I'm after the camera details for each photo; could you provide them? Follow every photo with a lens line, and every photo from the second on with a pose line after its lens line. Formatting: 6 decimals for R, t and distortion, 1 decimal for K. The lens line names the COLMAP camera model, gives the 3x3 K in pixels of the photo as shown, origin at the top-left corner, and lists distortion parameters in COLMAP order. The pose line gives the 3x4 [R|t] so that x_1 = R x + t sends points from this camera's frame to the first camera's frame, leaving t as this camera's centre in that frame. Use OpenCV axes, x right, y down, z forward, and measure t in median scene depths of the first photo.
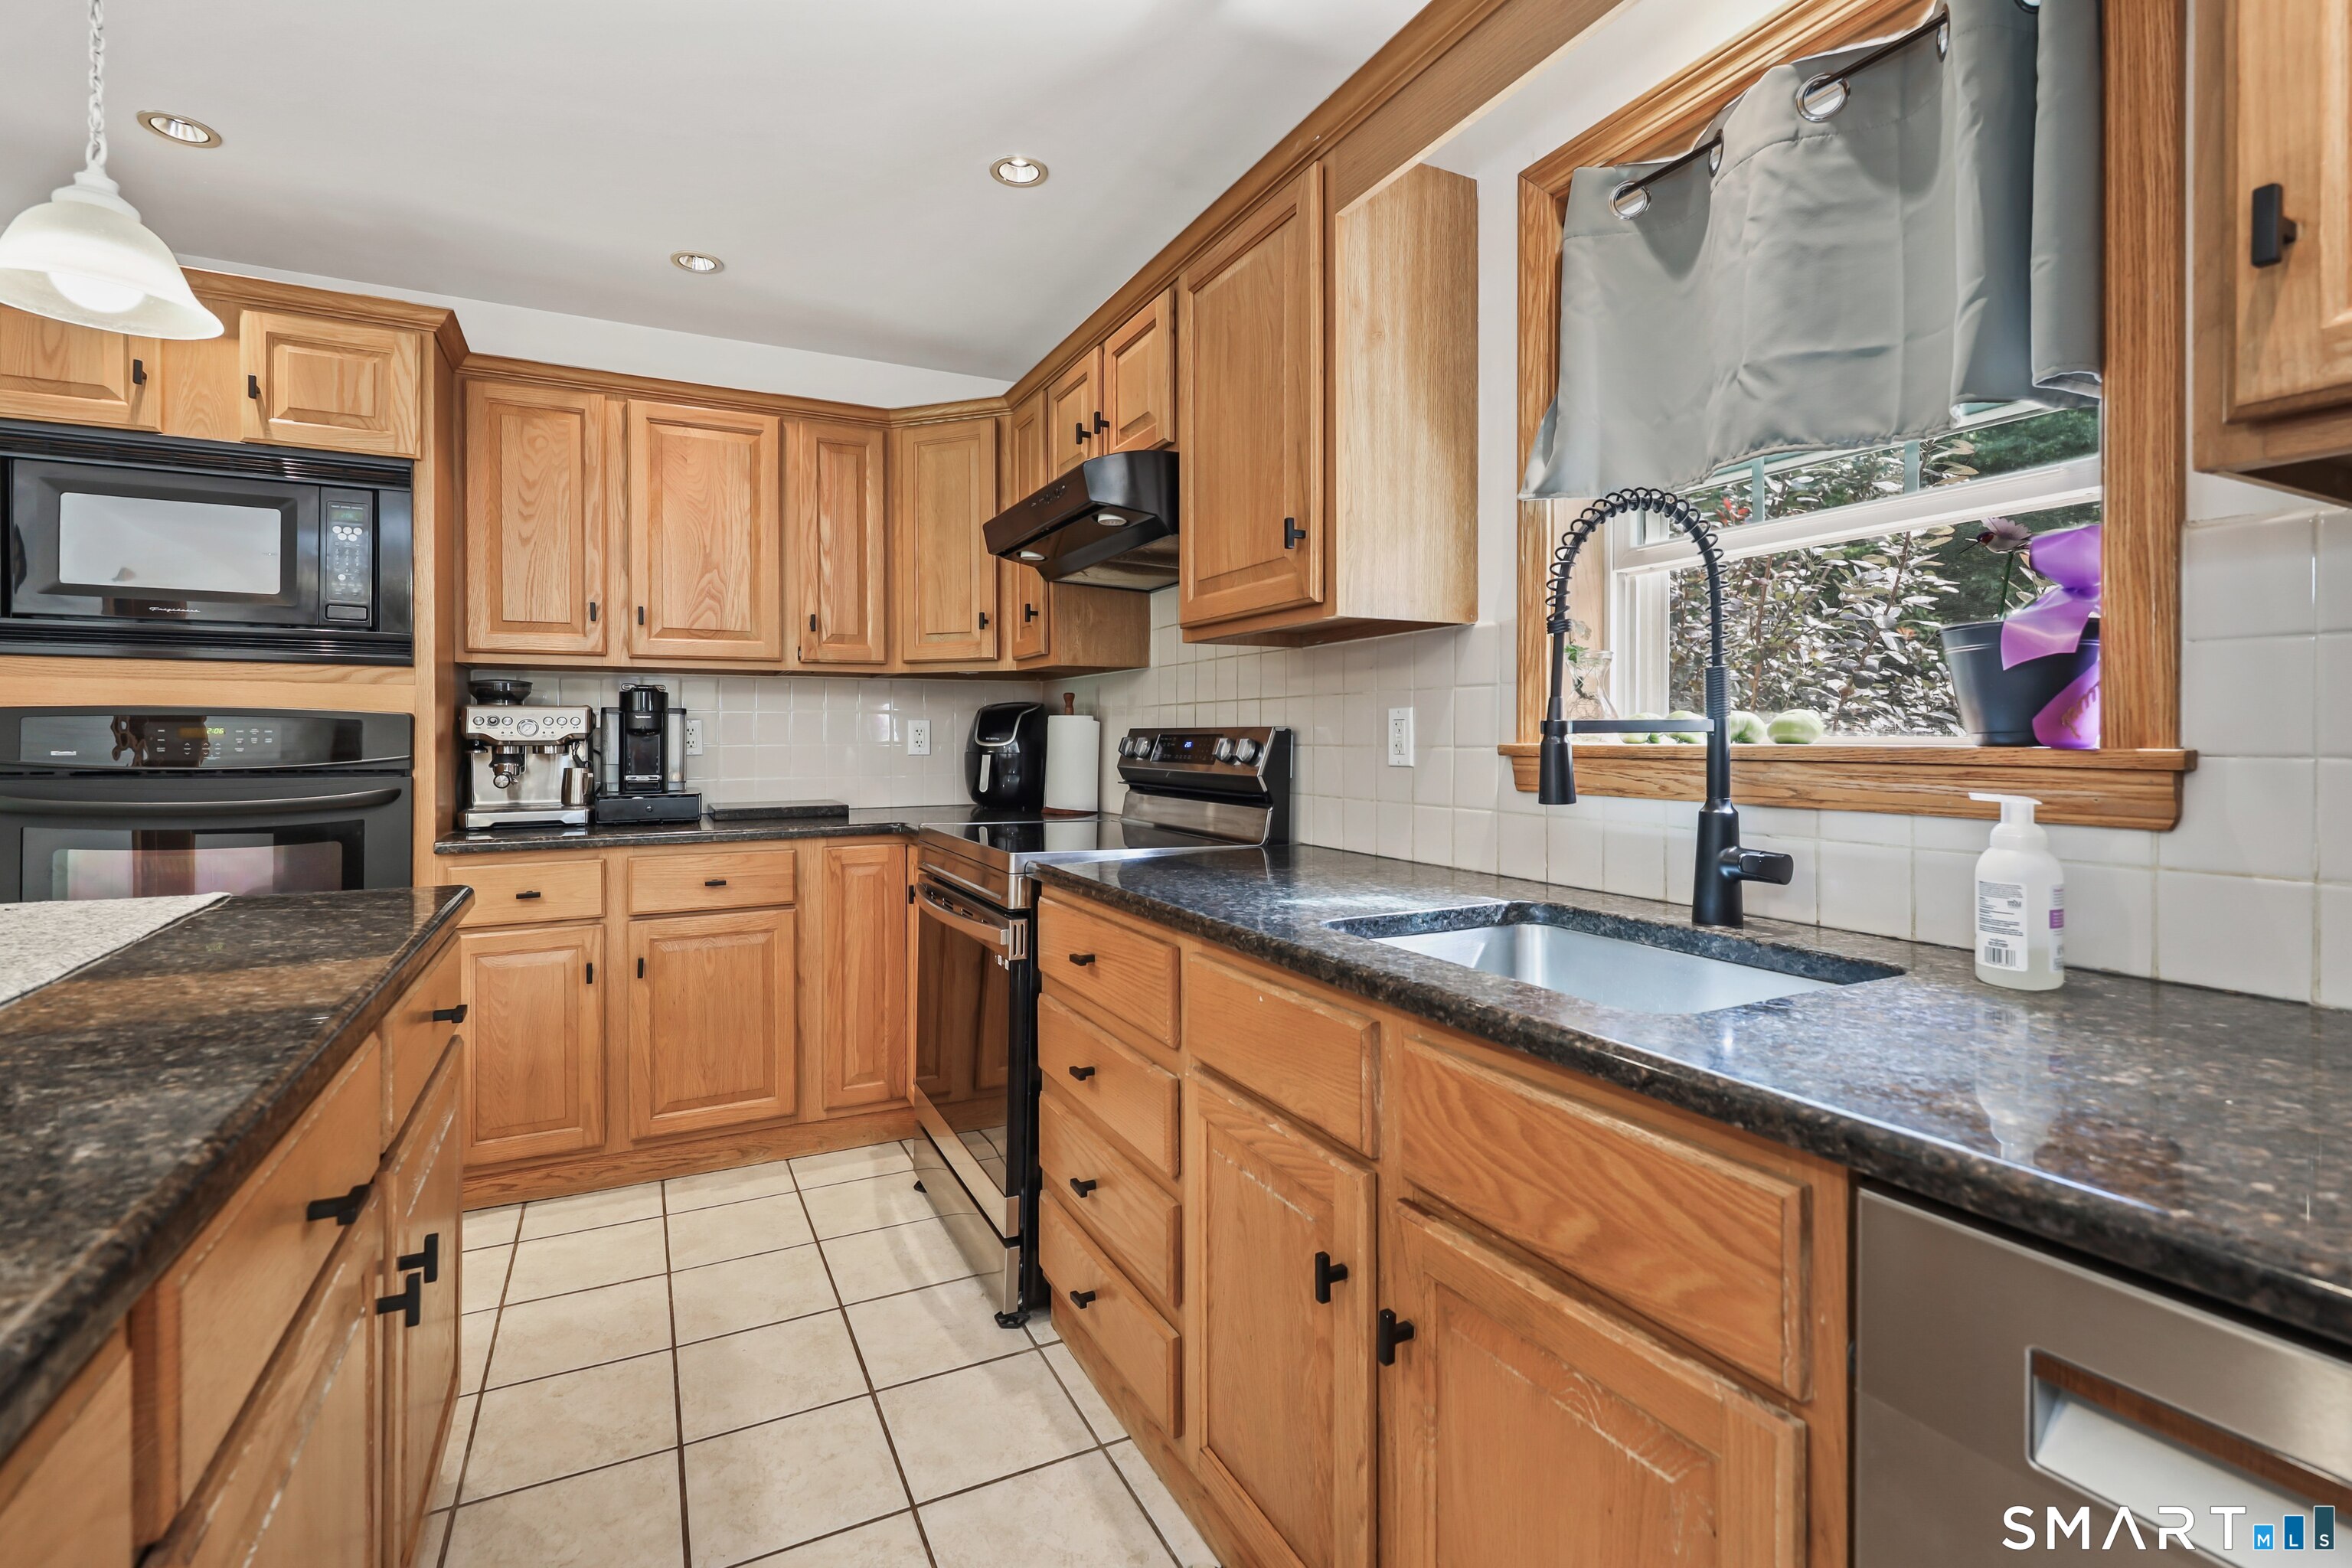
lens RADIAL K [[1068.9, 0, 1173.0], [0, 1068.9, 742.3], [0, 0, 1]] dist [0.001835, 0.000128]
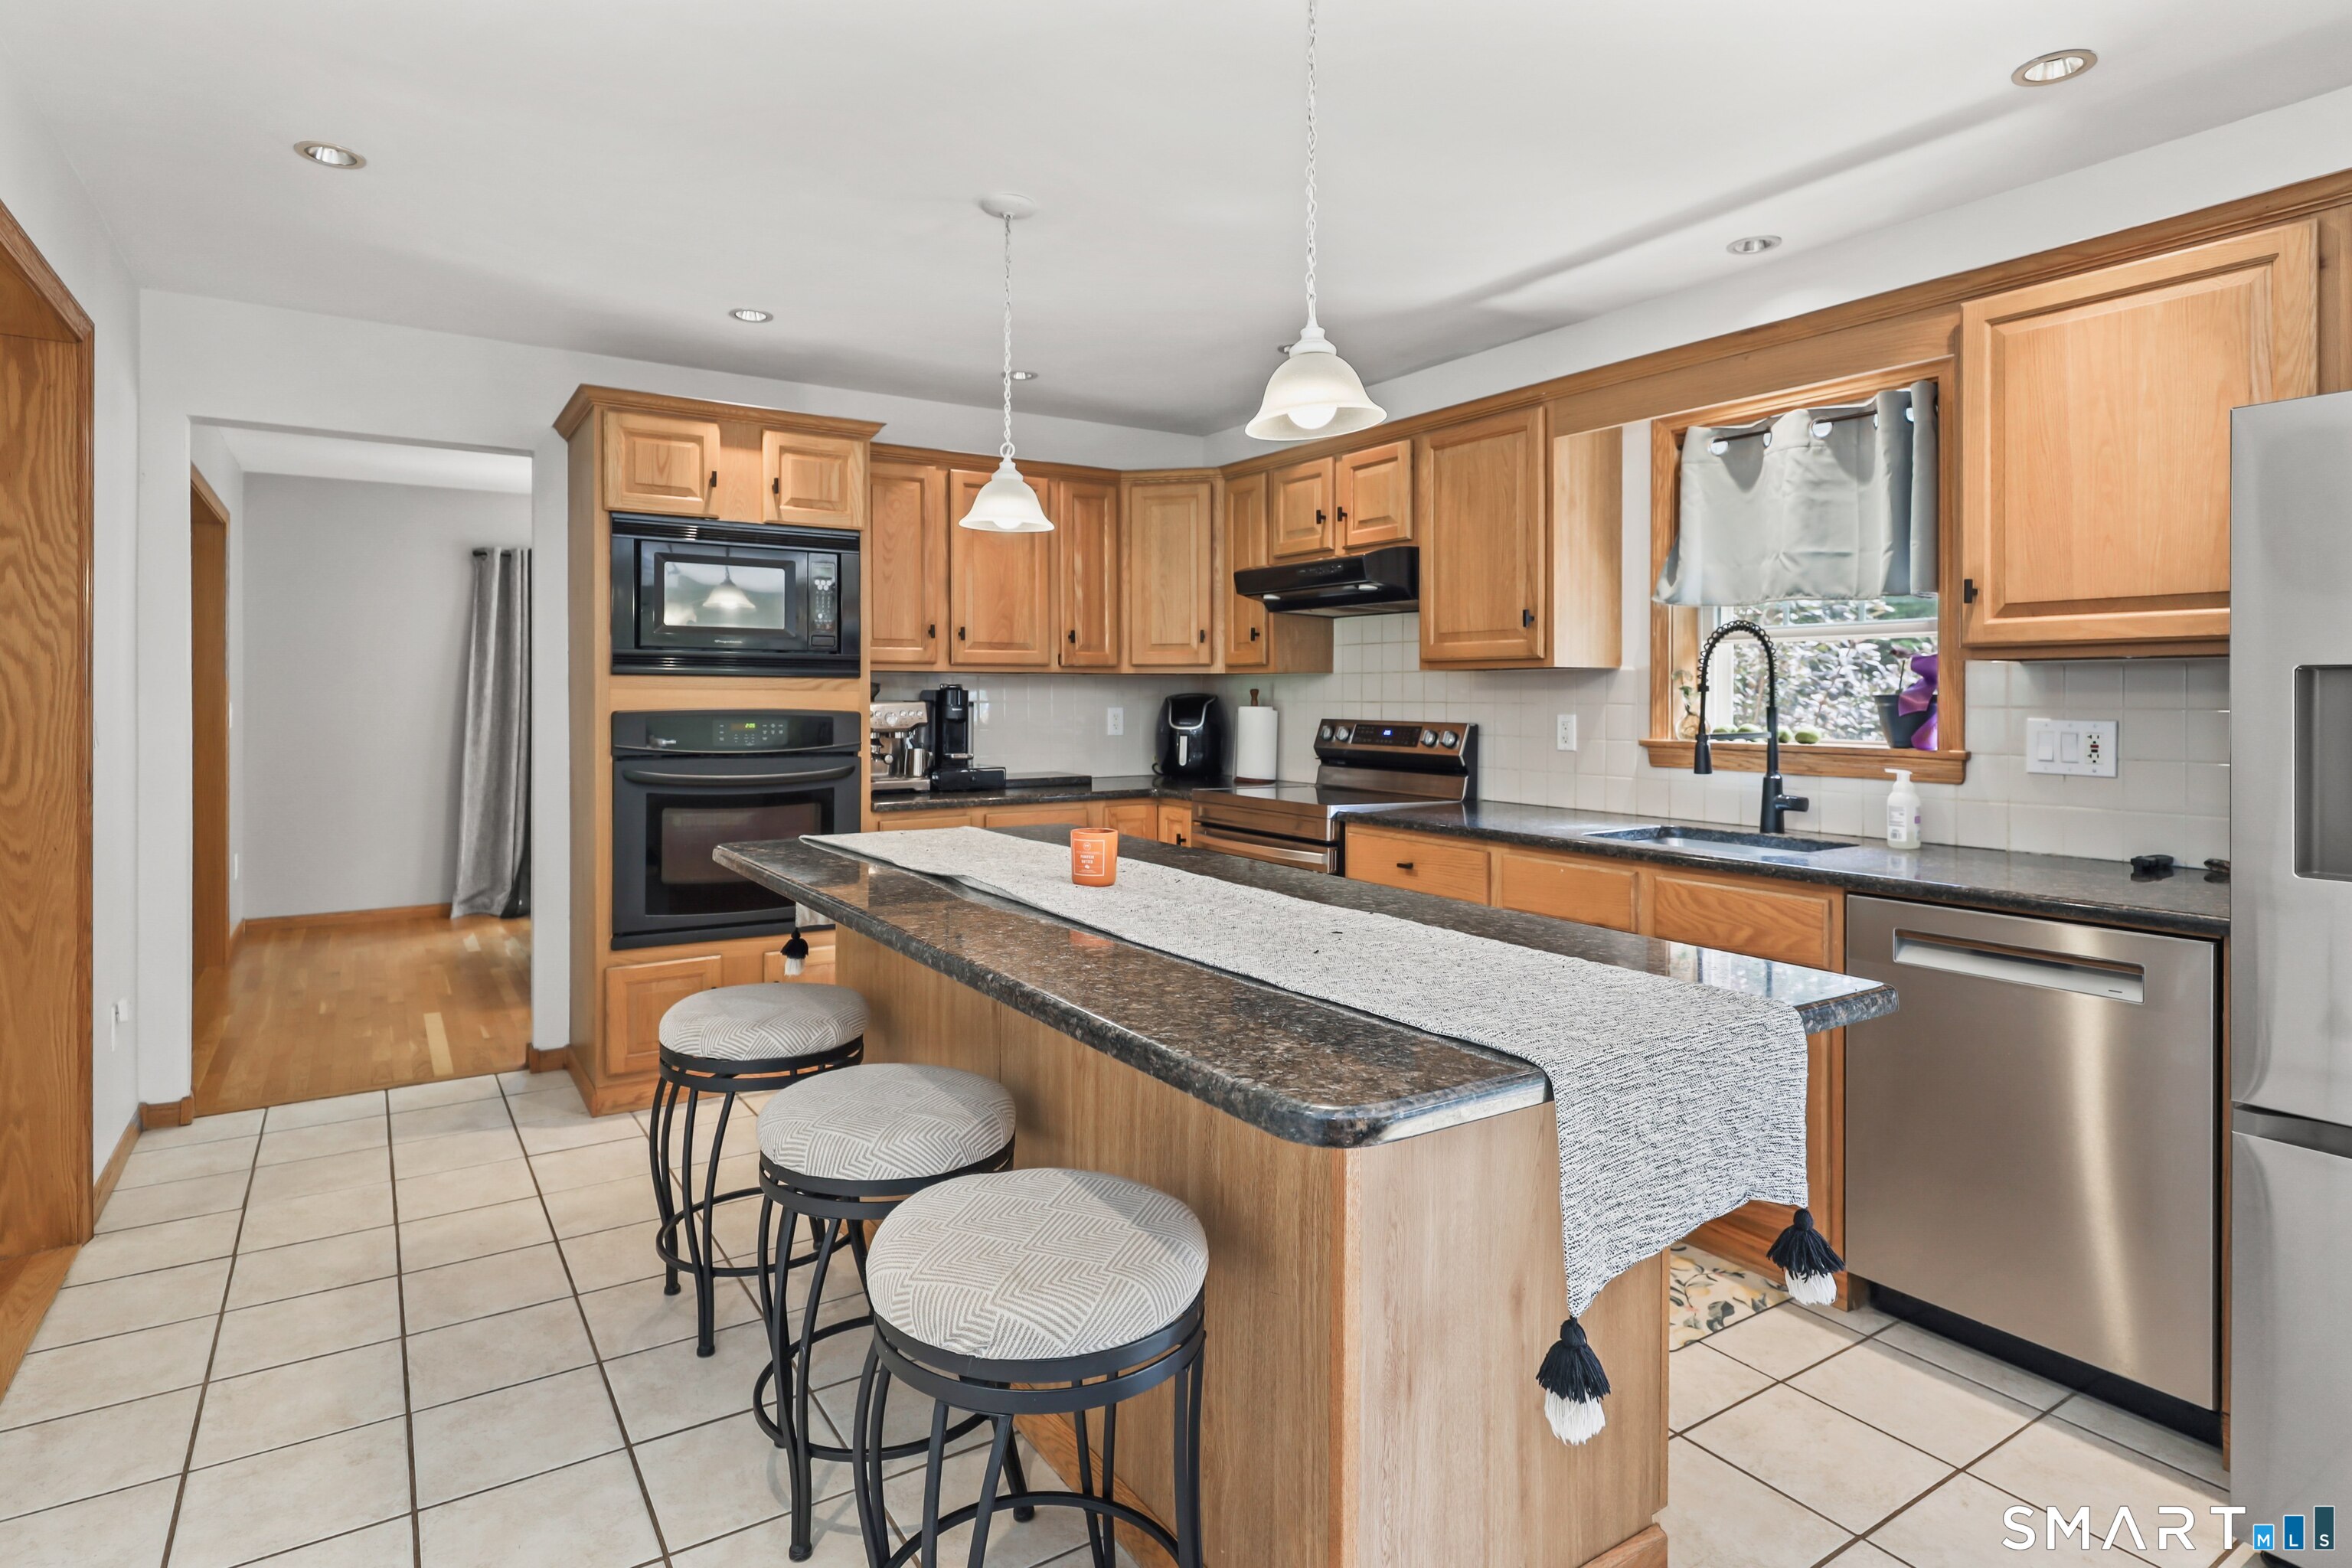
lens RADIAL K [[1247.0, 0, 1178.8], [0, 1247.0, 697.3], [0, 0, 1]] dist [0.002915, 0.000883]
pose [[0.994390, 0.002785, 0.105735, -0.652166], [-0.002471, 0.999992, -0.003096, -0.058400], [-0.105743, 0.002817, 0.994389, -0.935881]]
